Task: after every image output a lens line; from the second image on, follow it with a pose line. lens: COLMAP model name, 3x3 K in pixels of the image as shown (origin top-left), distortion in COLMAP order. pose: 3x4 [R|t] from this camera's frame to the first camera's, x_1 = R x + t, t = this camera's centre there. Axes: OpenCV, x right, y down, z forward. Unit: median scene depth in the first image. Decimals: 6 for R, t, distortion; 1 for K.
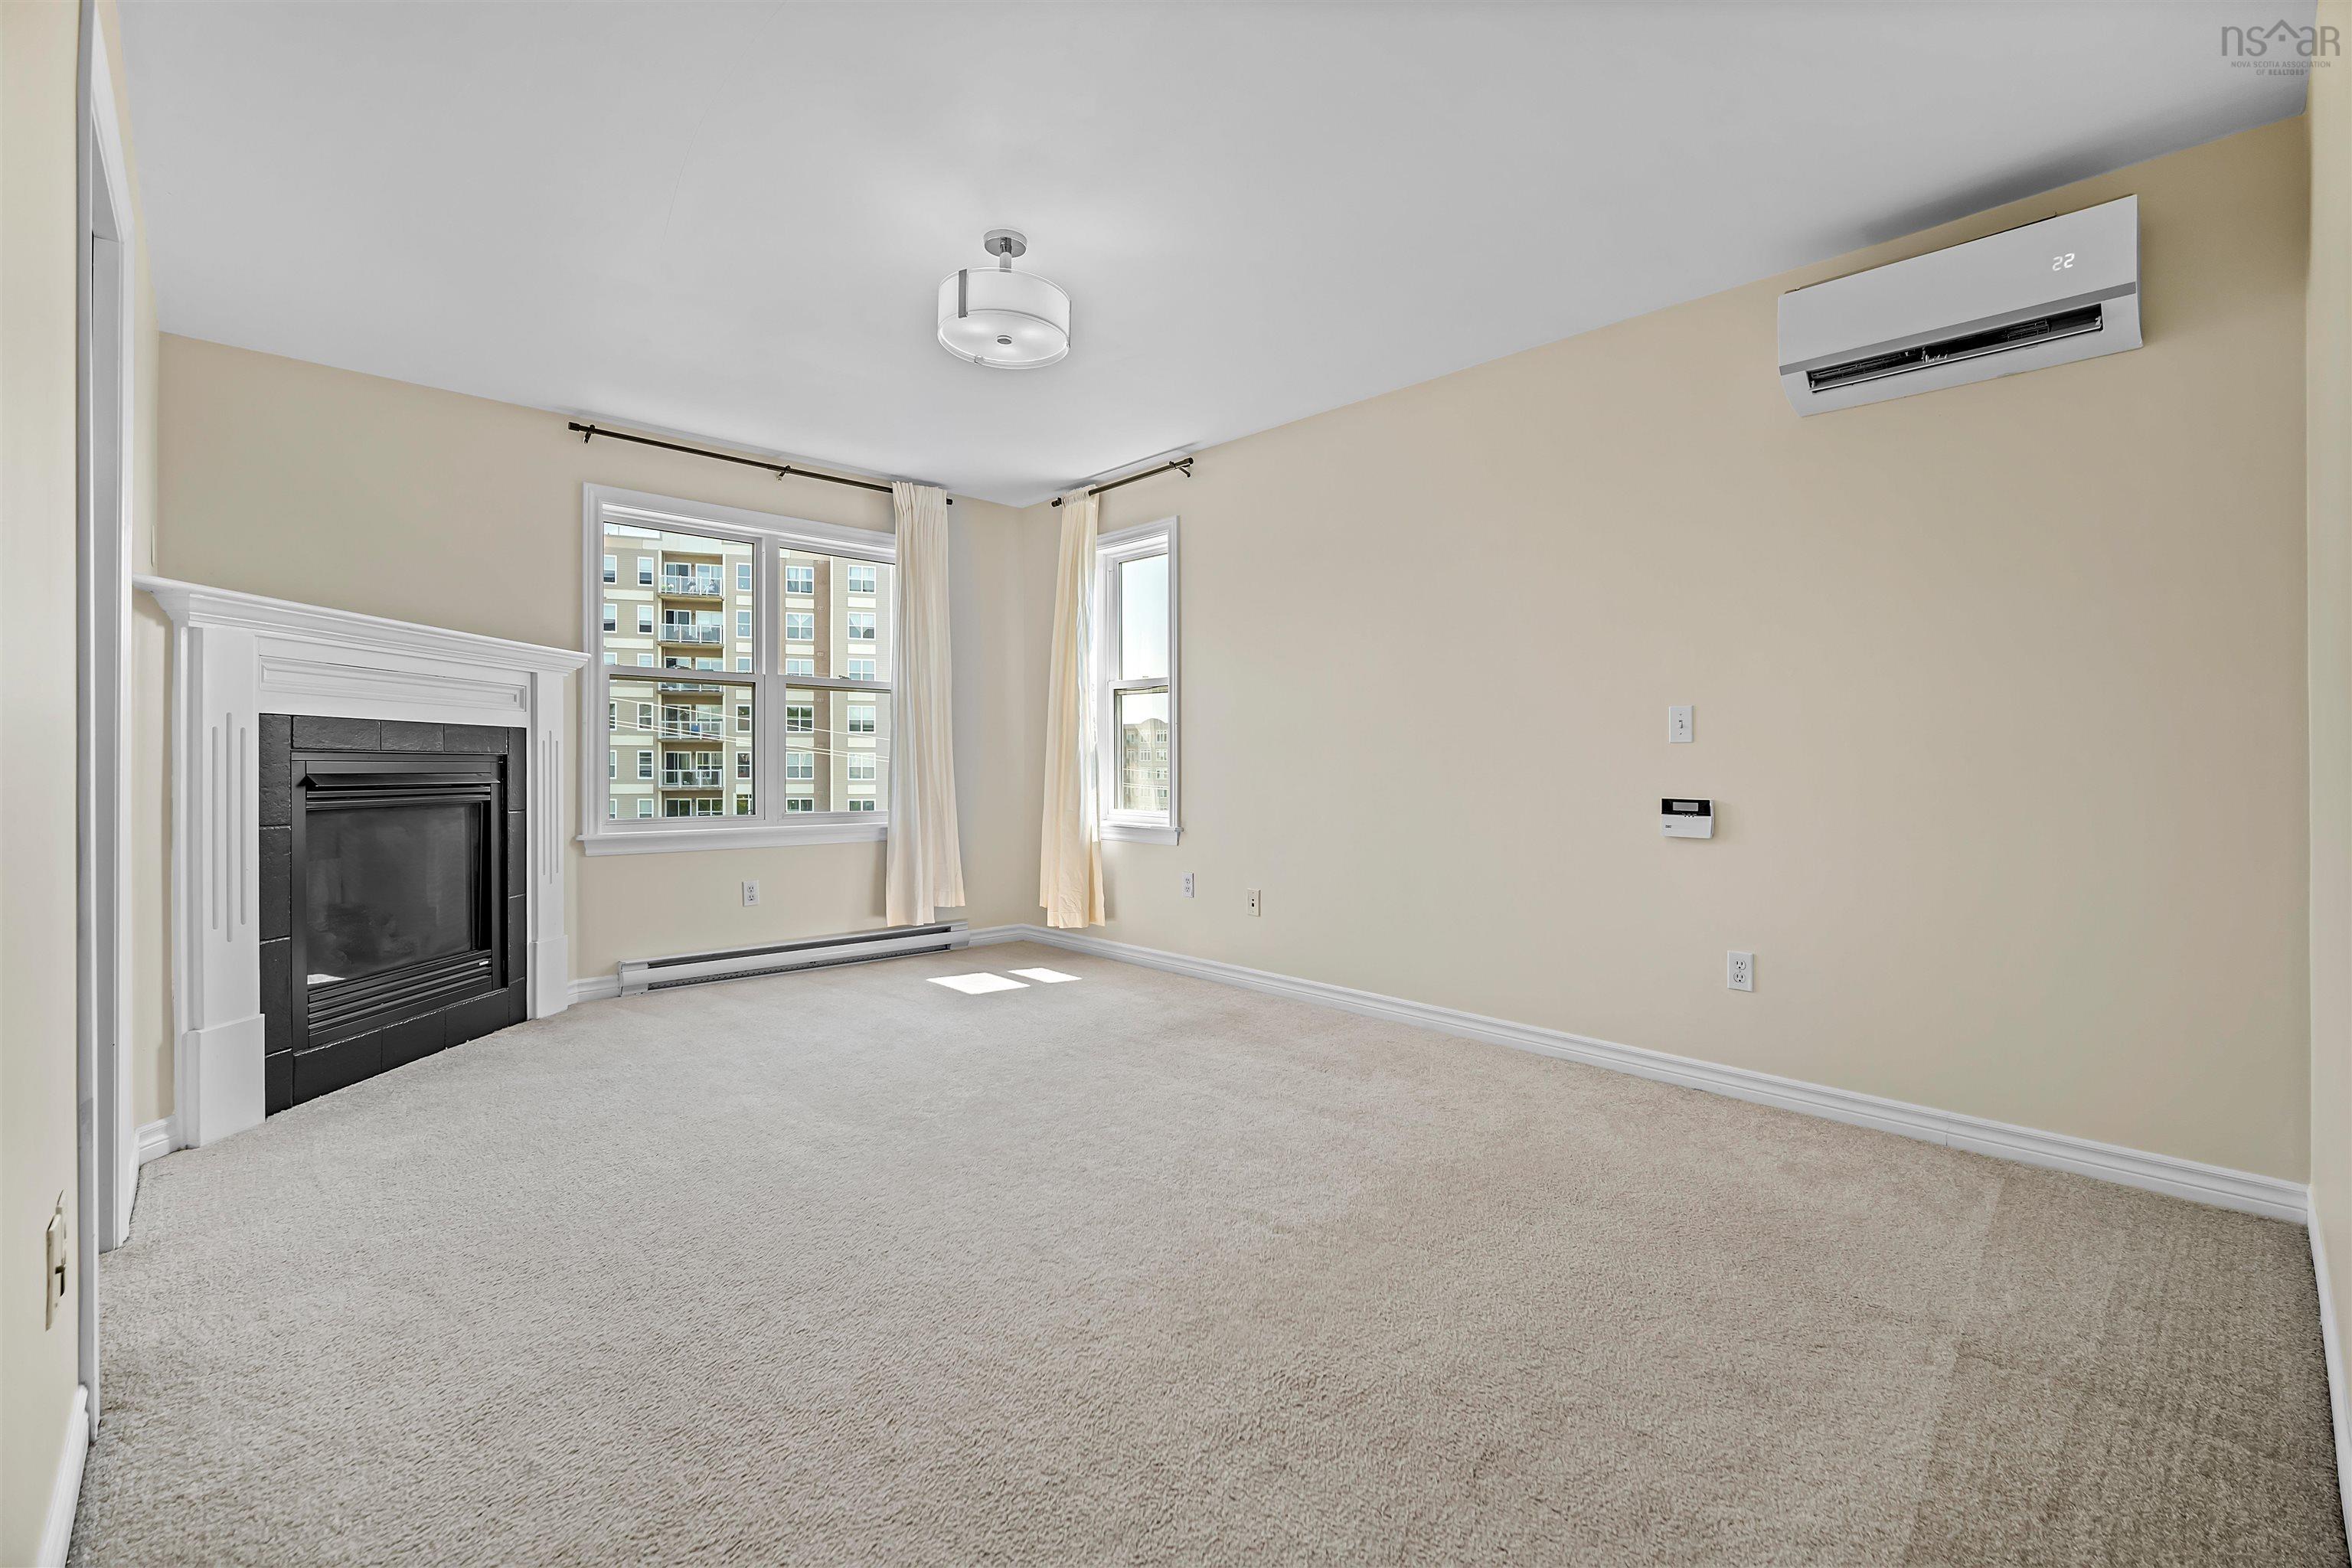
lens RADIAL K [[1019.6, 0, 1178.7], [0, 1019.6, 771.0], [0, 0, 1]] dist [-0.016013, 0.005299]
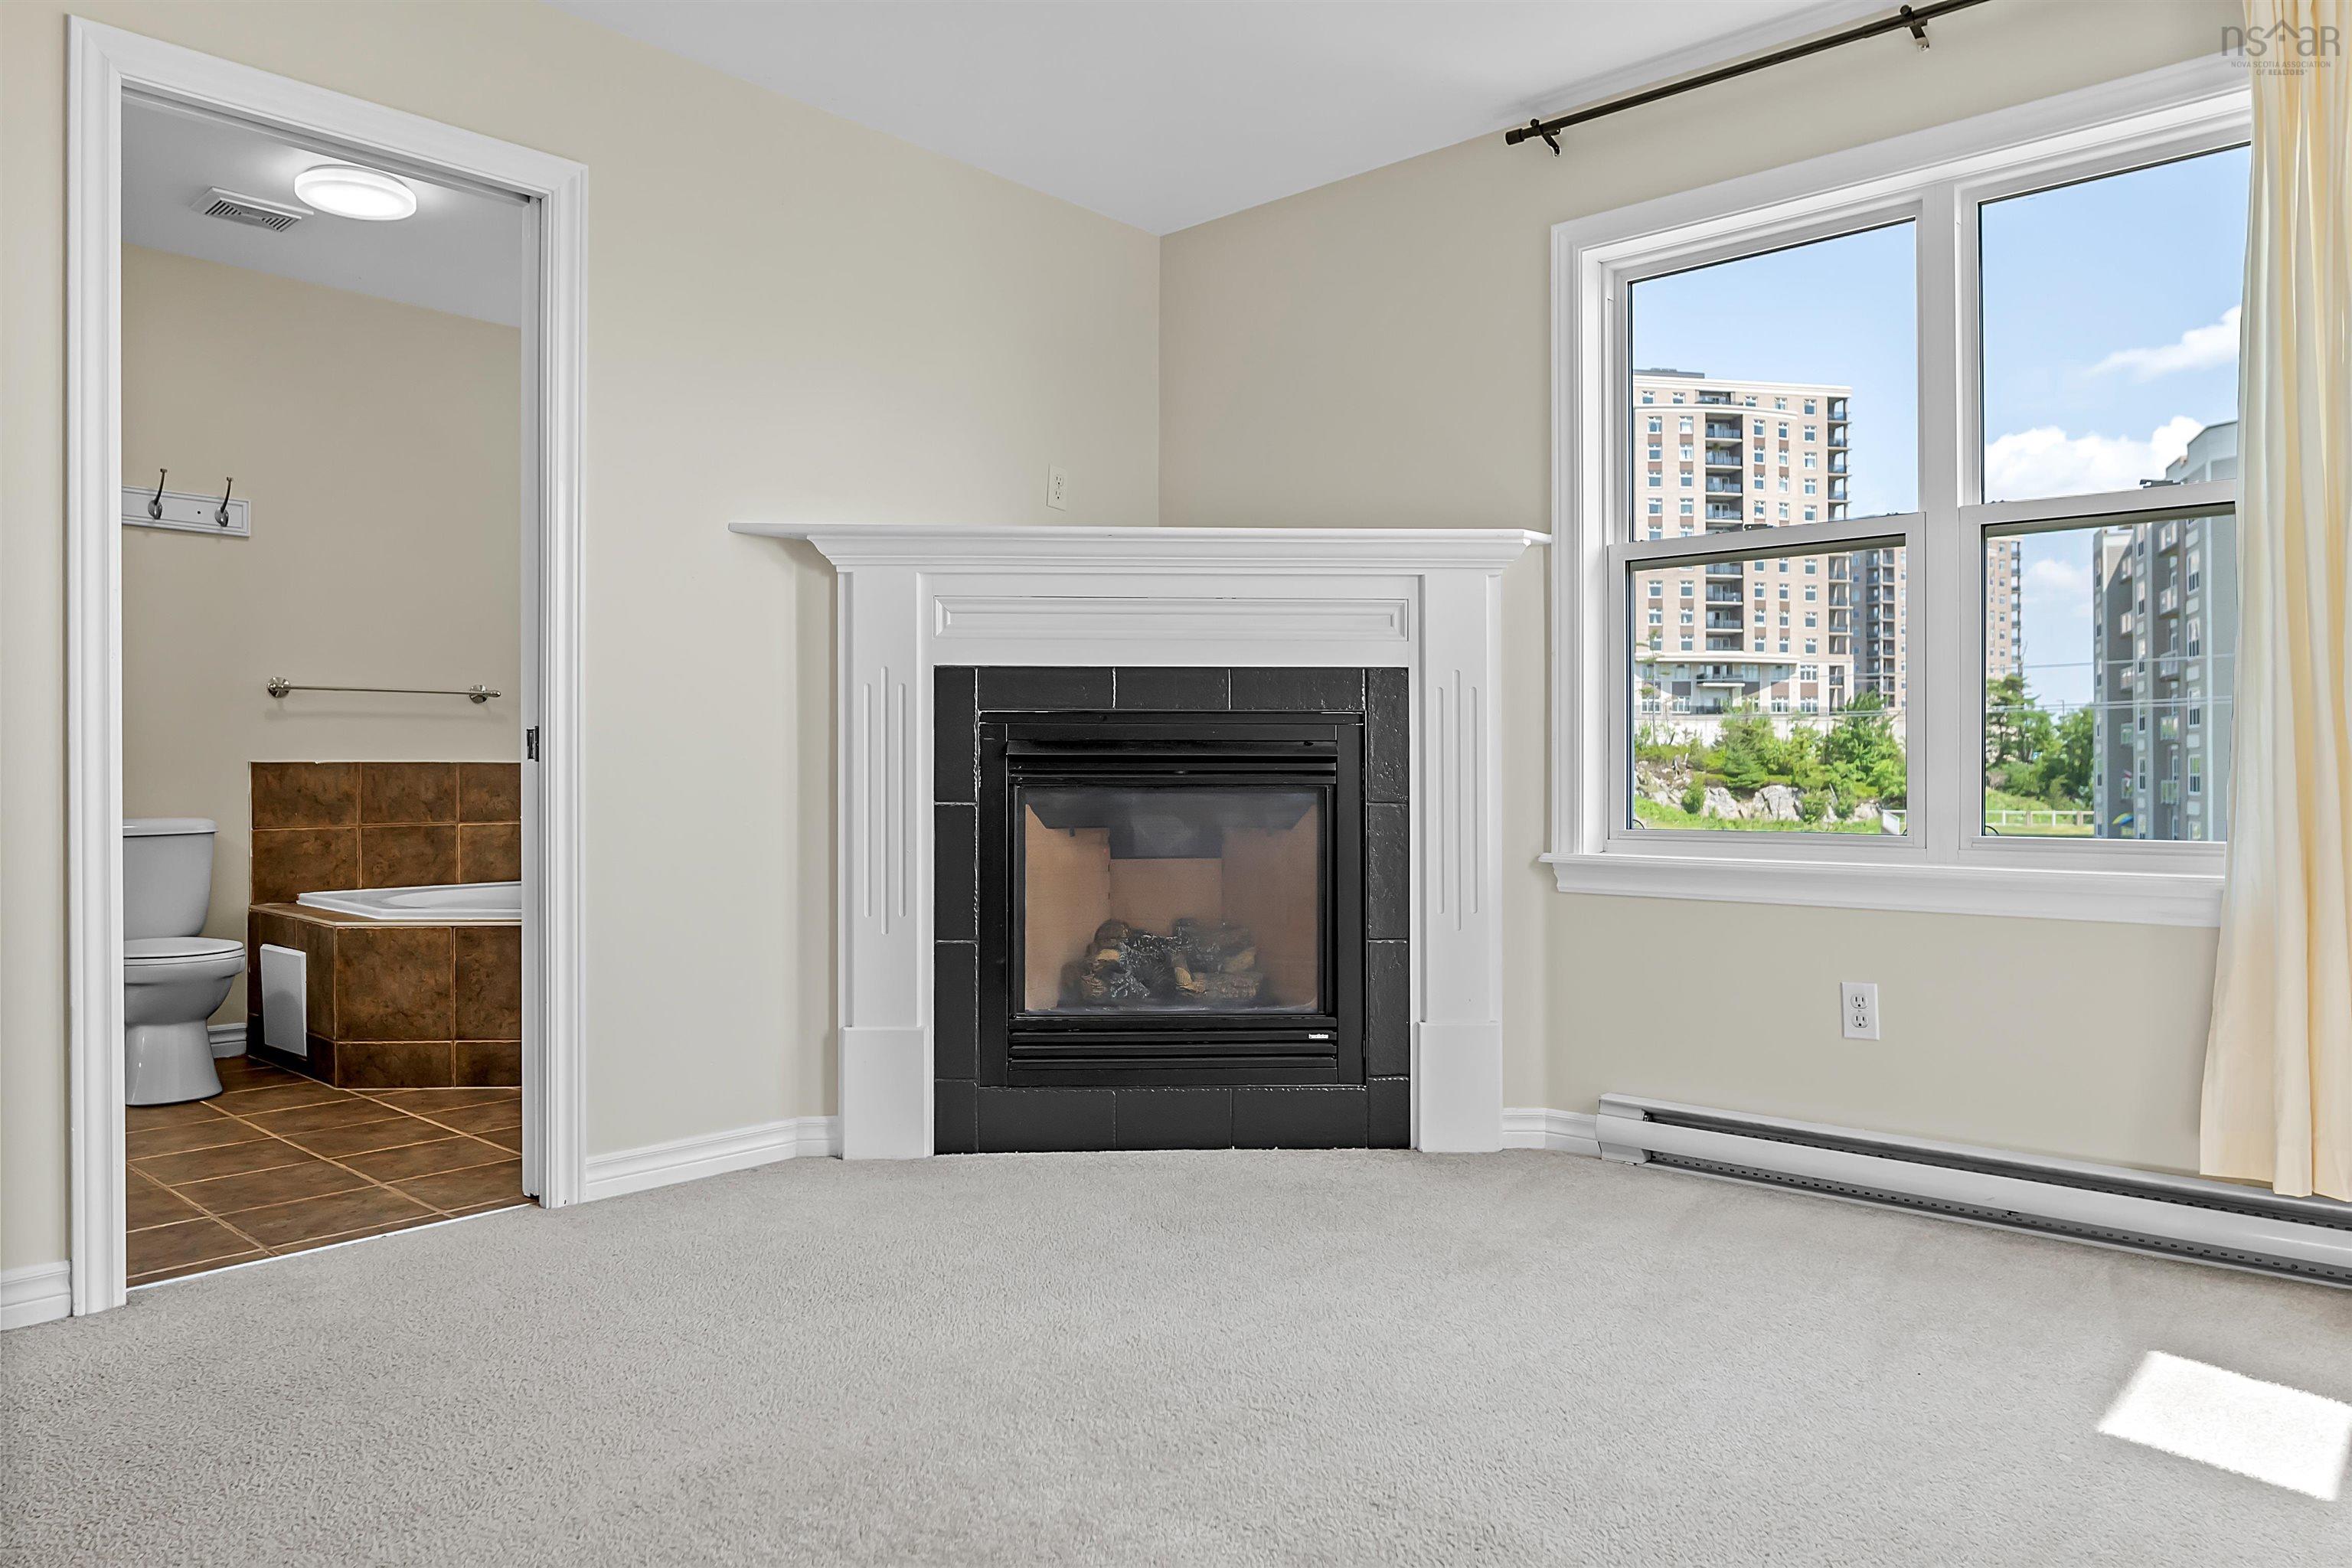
lens RADIAL K [[1552.3, 0, 1181.4], [0, 1552.3, 761.8], [0, 0, 1]] dist [-0.011030, -0.001949]
pose [[0.081736, -0.011524, -0.996587, 0.248722], [-0.004354, 0.999919, -0.011920, 0.023650], [0.996645, 0.005314, 0.081679, 0.715119]]
